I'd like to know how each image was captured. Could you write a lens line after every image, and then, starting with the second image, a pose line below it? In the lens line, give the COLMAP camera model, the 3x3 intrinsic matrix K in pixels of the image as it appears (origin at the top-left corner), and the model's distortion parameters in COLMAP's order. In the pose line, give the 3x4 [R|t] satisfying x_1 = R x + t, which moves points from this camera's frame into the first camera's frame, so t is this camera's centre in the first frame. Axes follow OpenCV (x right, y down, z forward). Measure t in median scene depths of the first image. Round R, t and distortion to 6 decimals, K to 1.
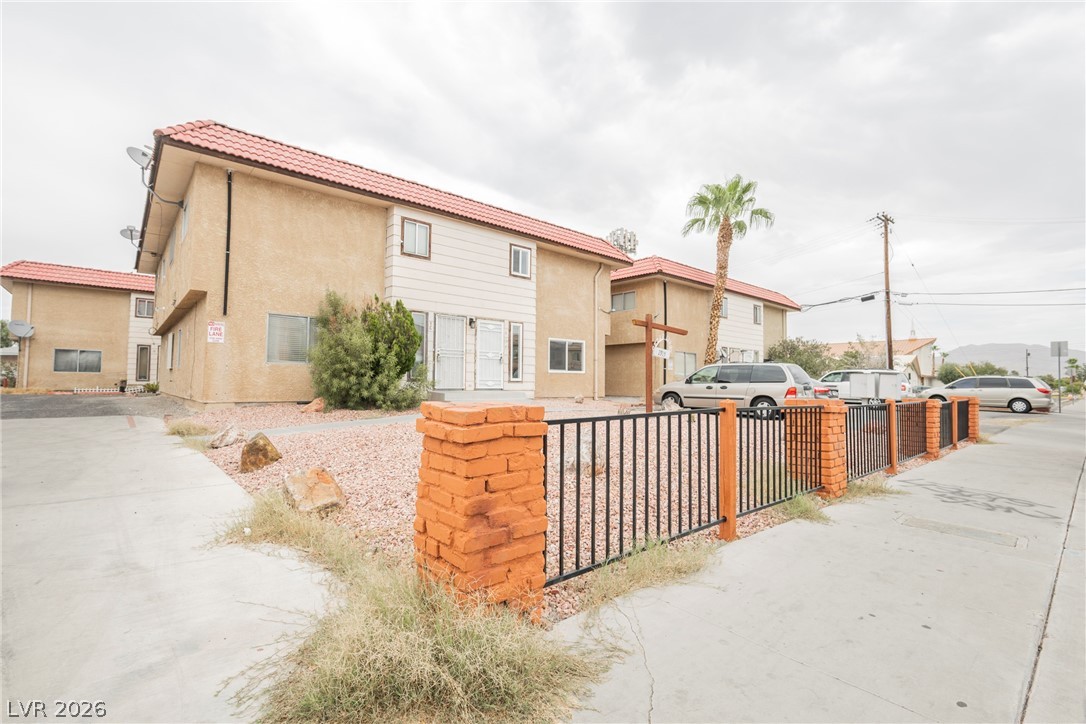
lens RADIAL K [[489.4, 0, 545.3], [0, 489.4, 362.9], [0, 0, 1]] dist [-0.001766, -0.000318]
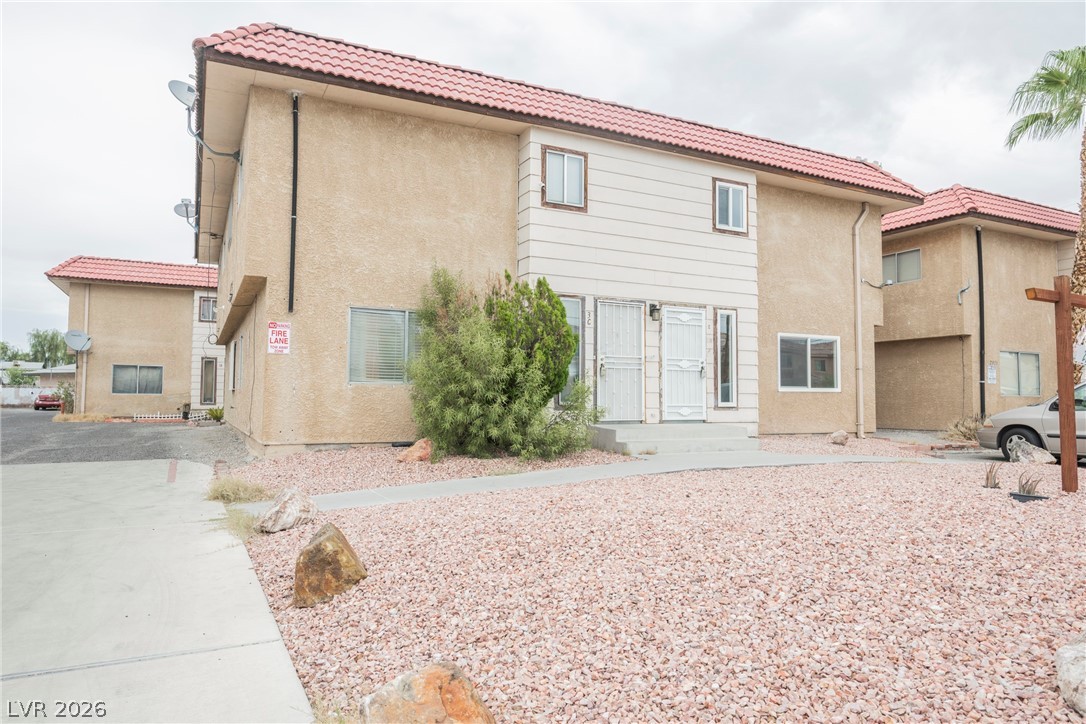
lens RADIAL K [[699.7, 0, 543.6], [0, 699.7, 365.5], [0, 0, 1]] dist [-0.000305, -0.005575]
pose [[0.967412, -0.016497, -0.252671, -0.064511], [0.013903, 0.999831, -0.012049, -0.006583], [0.252827, 0.008144, 0.967477, 0.127906]]
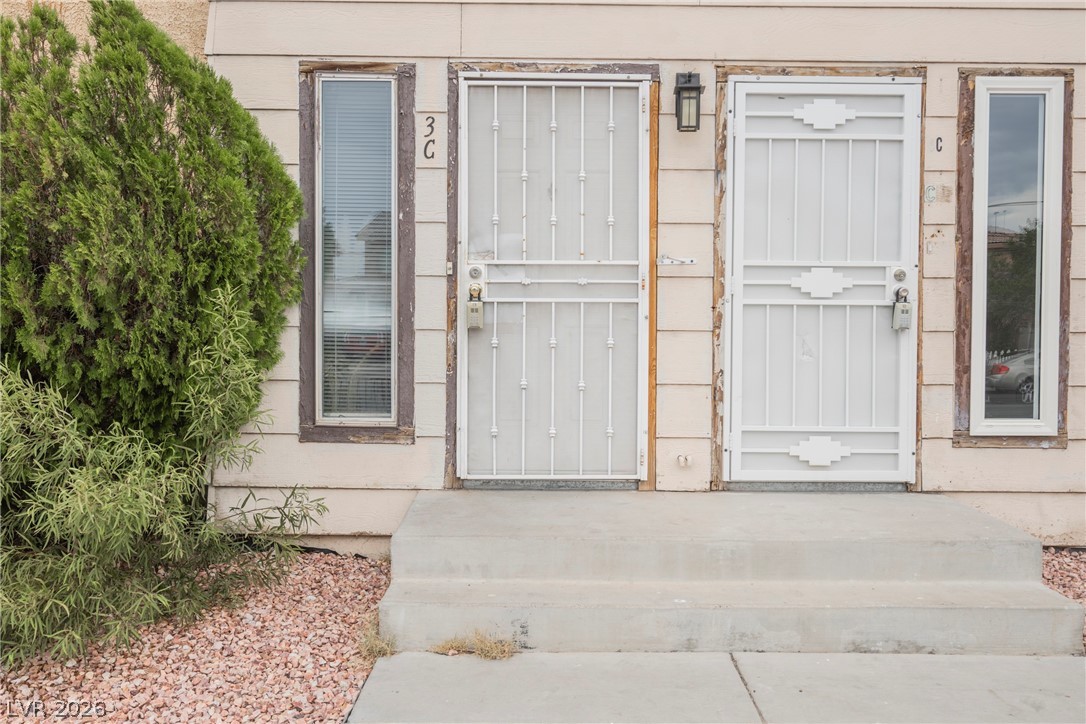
lens RADIAL K [[914.8, 0, 544.2], [0, 914.8, 362.0], [0, 0, 1]] dist [0.002059, -0.001609]
pose [[0.756719, 0.009291, -0.653674, 0.022246], [0.027274, 0.998580, 0.045767, -0.006019], [0.653171, -0.052461, 0.755391, 0.720024]]
